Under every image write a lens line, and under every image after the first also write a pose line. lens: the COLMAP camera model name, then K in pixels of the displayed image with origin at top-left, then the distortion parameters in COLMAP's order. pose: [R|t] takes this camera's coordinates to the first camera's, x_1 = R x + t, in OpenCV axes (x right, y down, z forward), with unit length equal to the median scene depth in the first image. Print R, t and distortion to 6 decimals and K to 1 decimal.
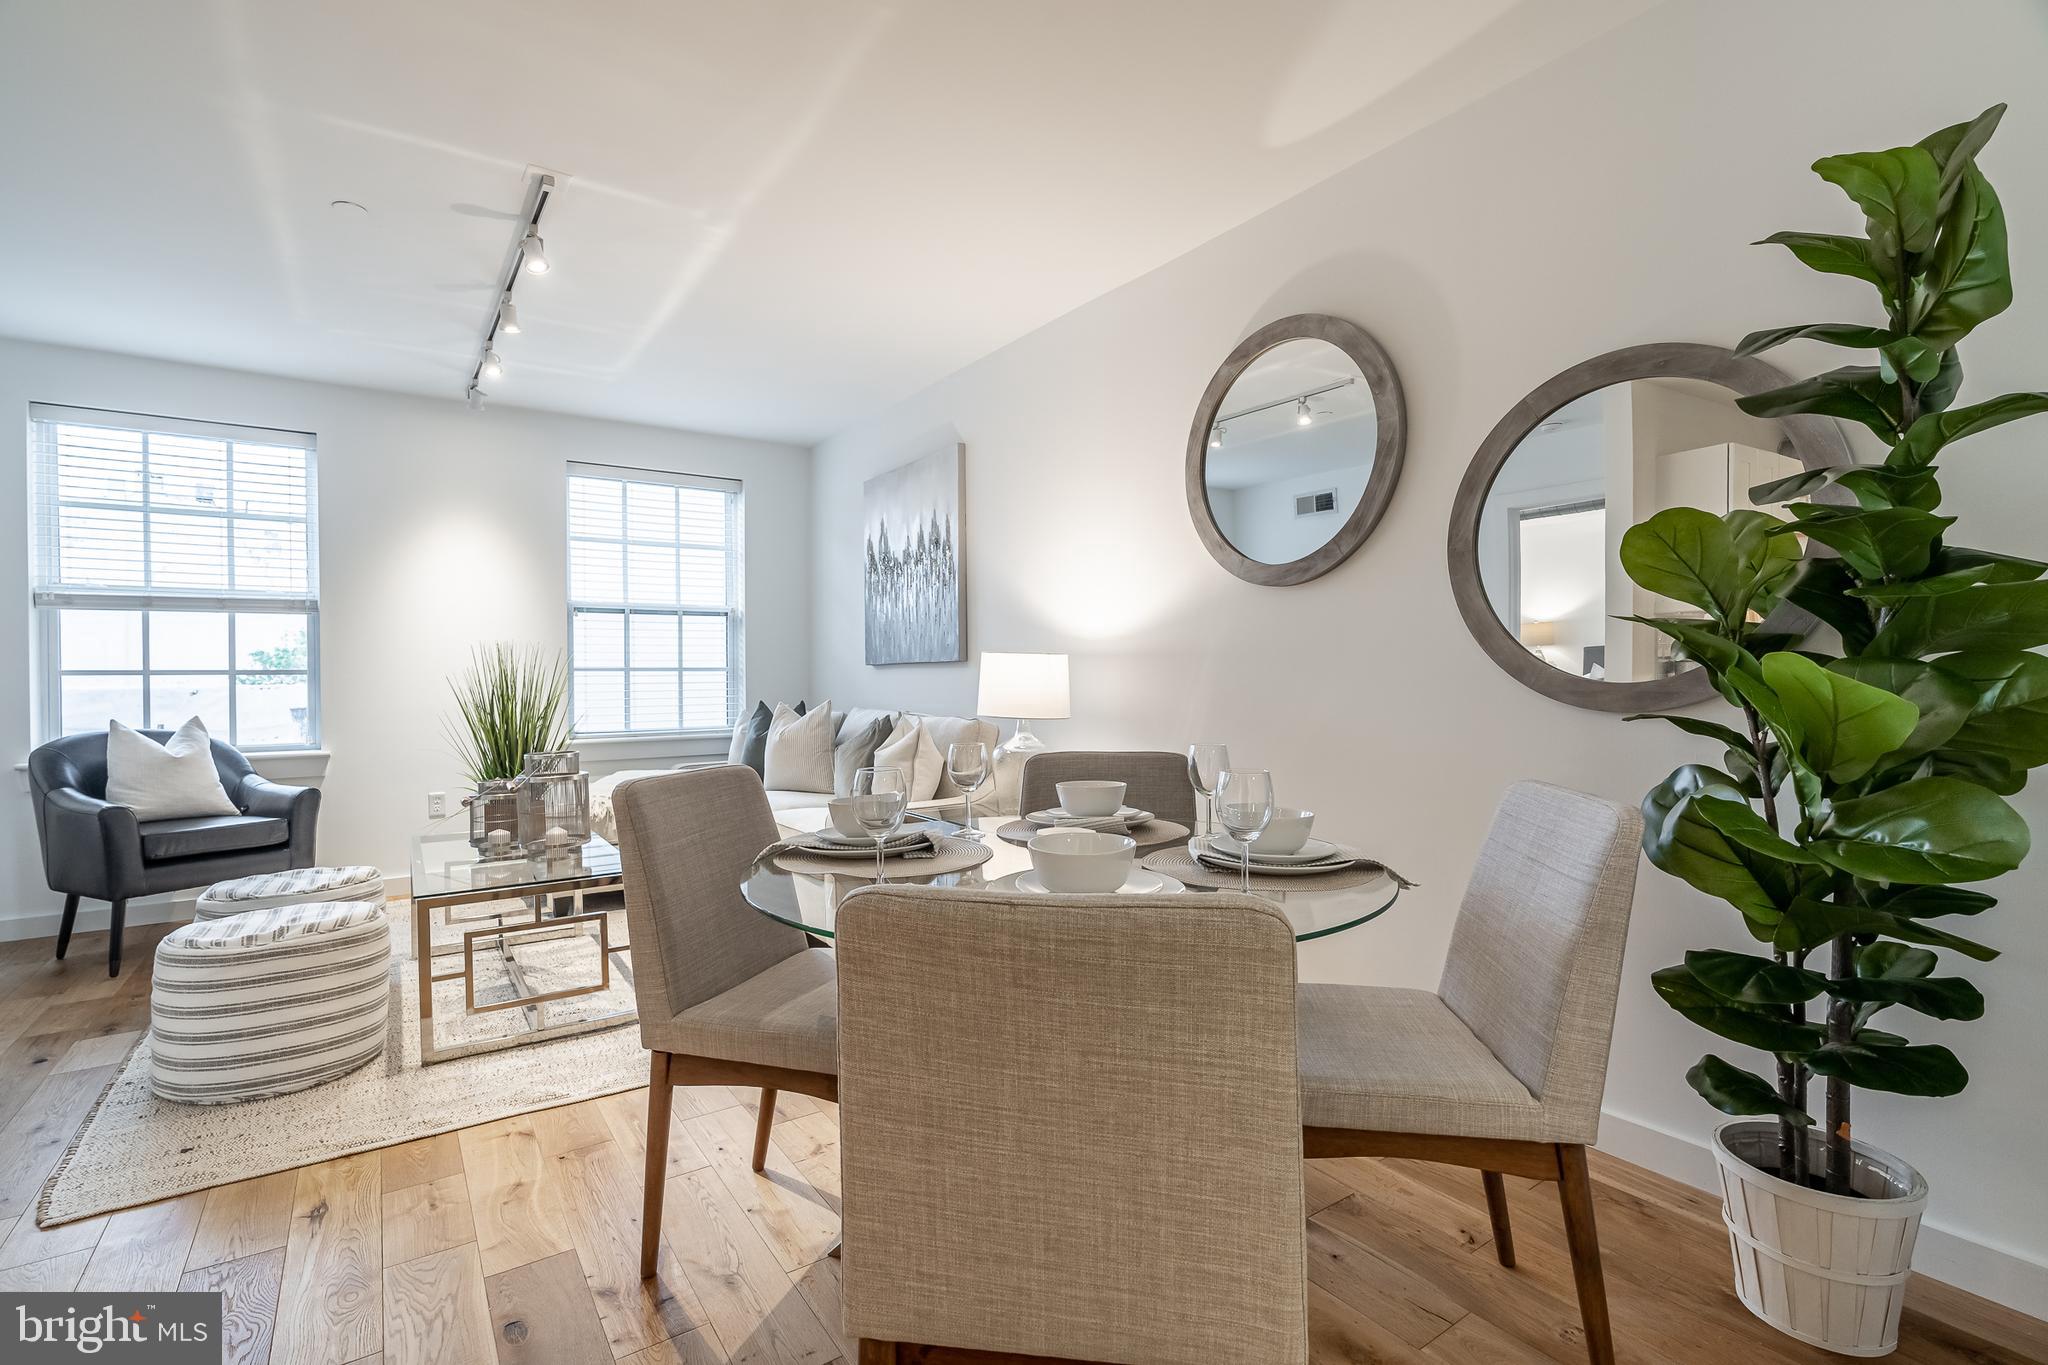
lens RADIAL K [[935.9, 0, 1012.6], [0, 935.9, 682.7], [0, 0, 1]] dist [-0.004978, 0.000949]
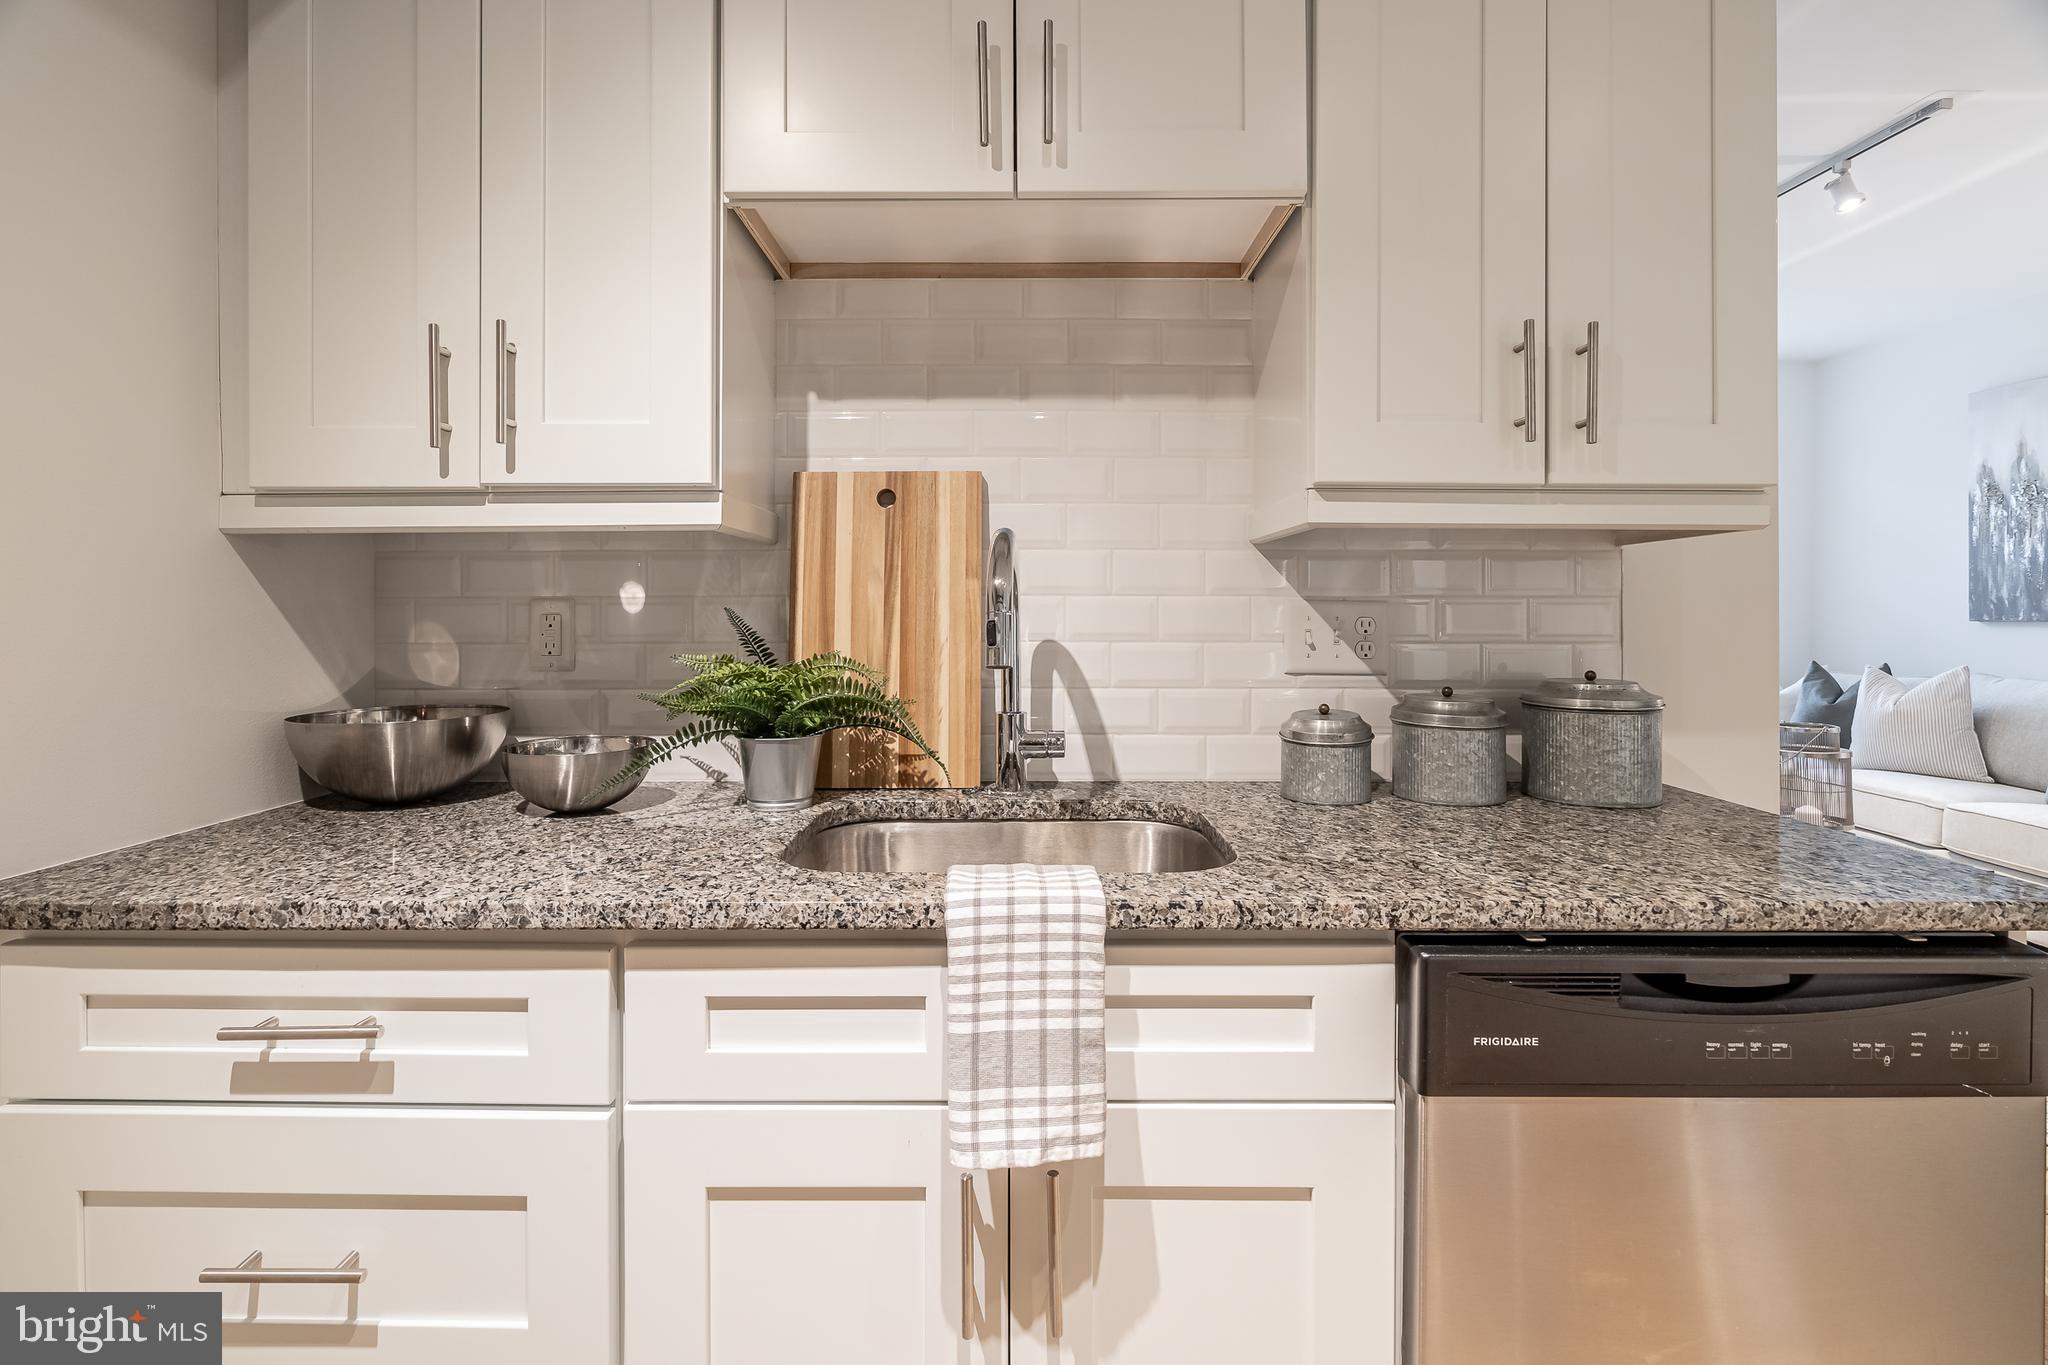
lens RADIAL K [[961.1, 0, 1027.4], [0, 961.1, 611.4], [0, 0, 1]] dist [-0.001859, 0.001230]
pose [[0.826197, 0.010293, -0.563288, -0.502928], [-0.011762, 0.999930, 0.001019, -0.025536], [0.563259, 0.005784, 0.826260, -0.191380]]
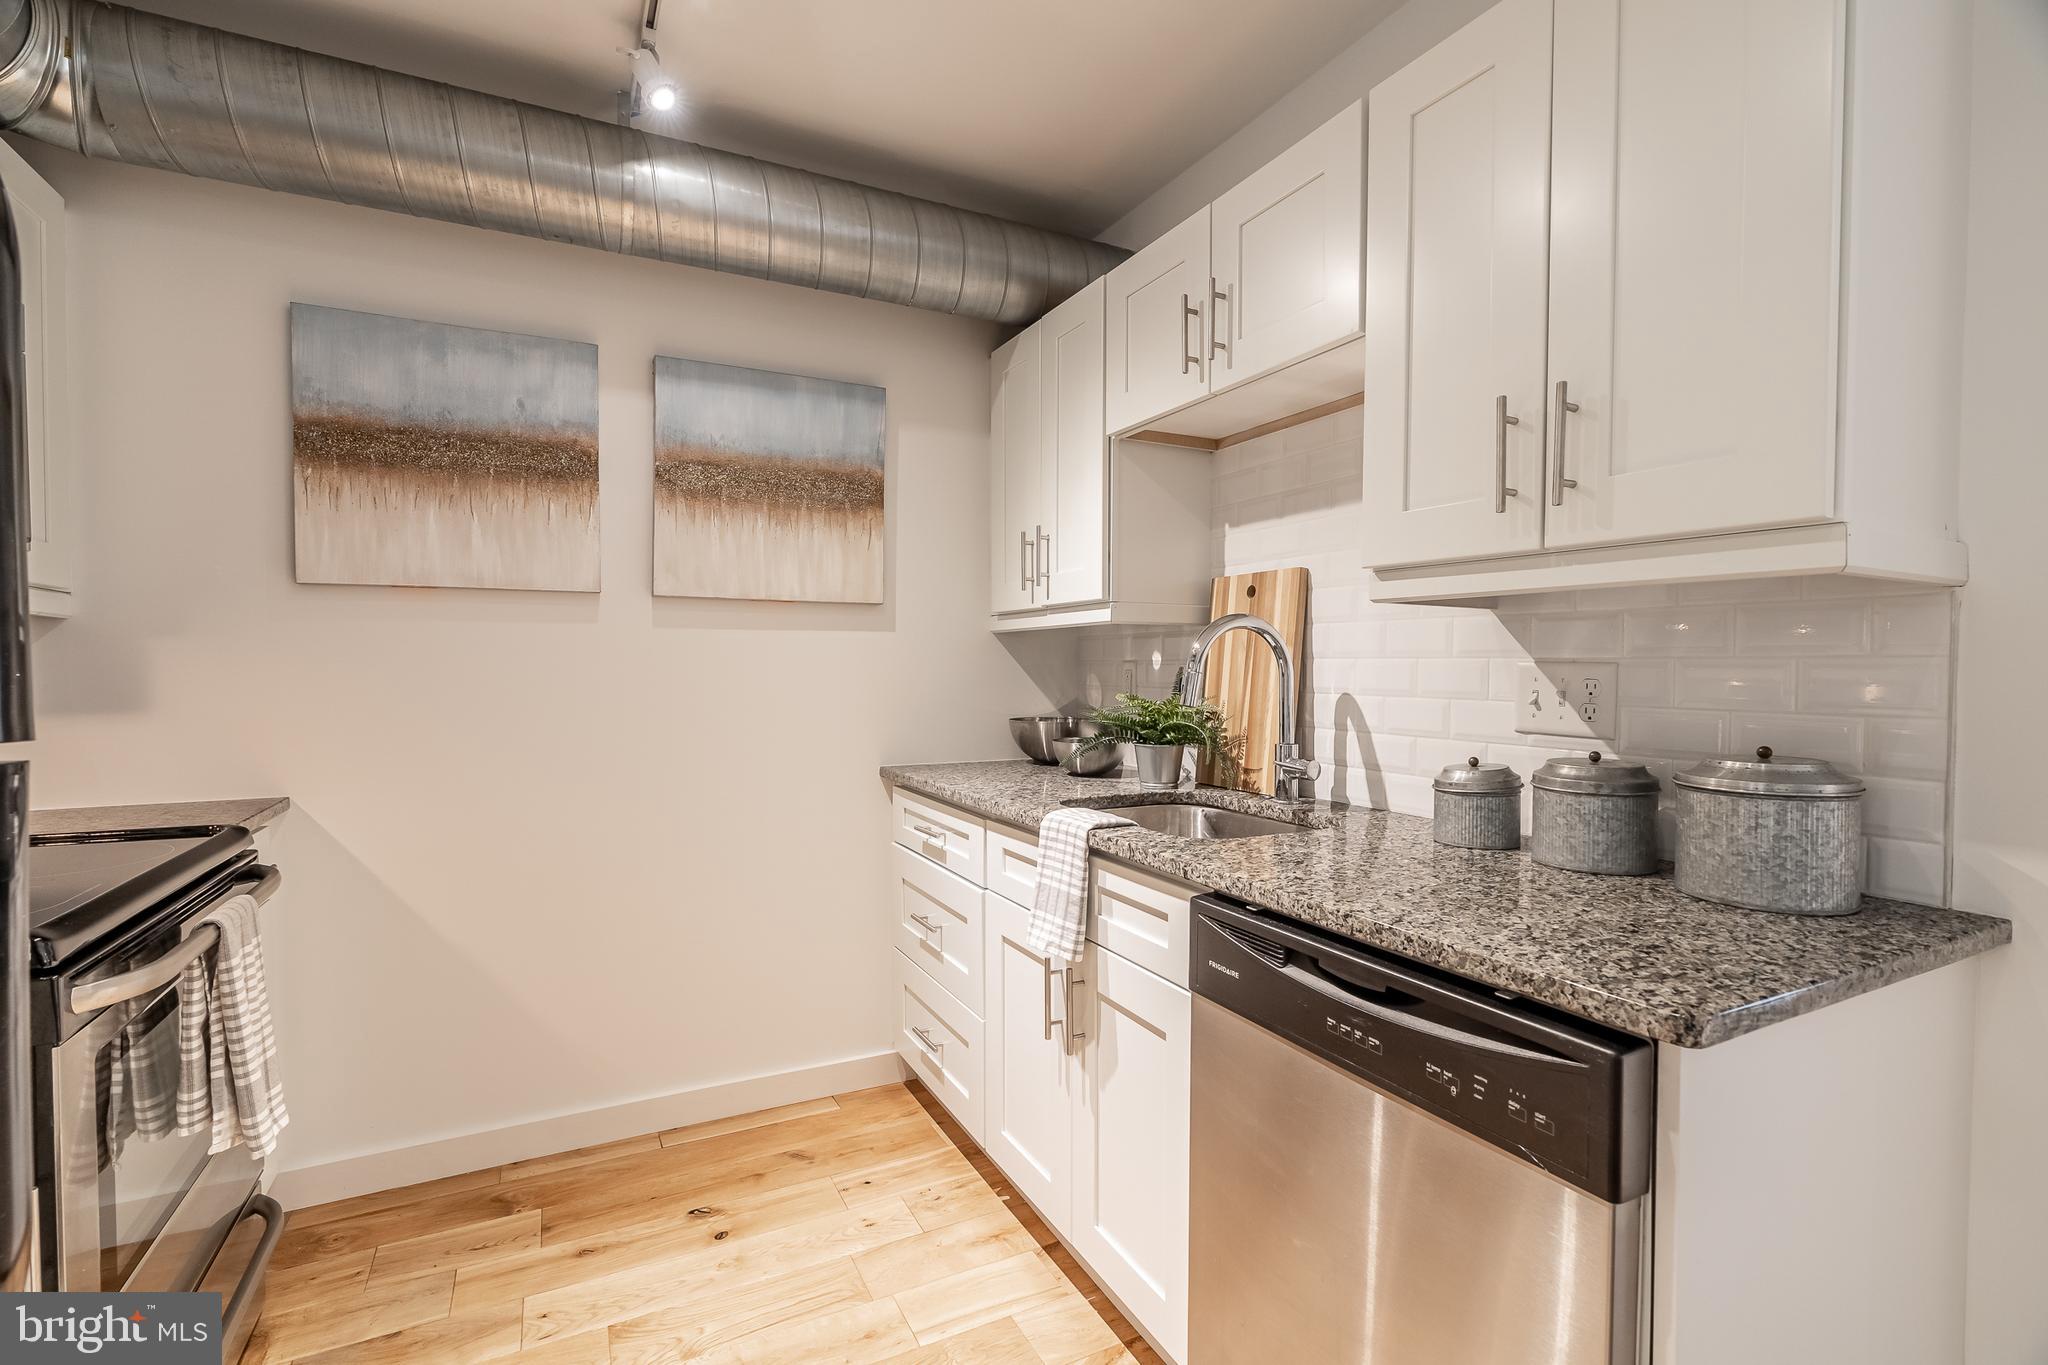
lens RADIAL K [[927.2, 0, 1018.8], [0, 927.2, 681.8], [0, 0, 1]] dist [-0.003836, 0.000627]
pose [[-0.128415, 0.027794, -0.991331, -0.187525], [-0.007972, 0.999546, 0.029057, -0.032838], [0.991688, 0.011634, -0.128135, 0.051656]]
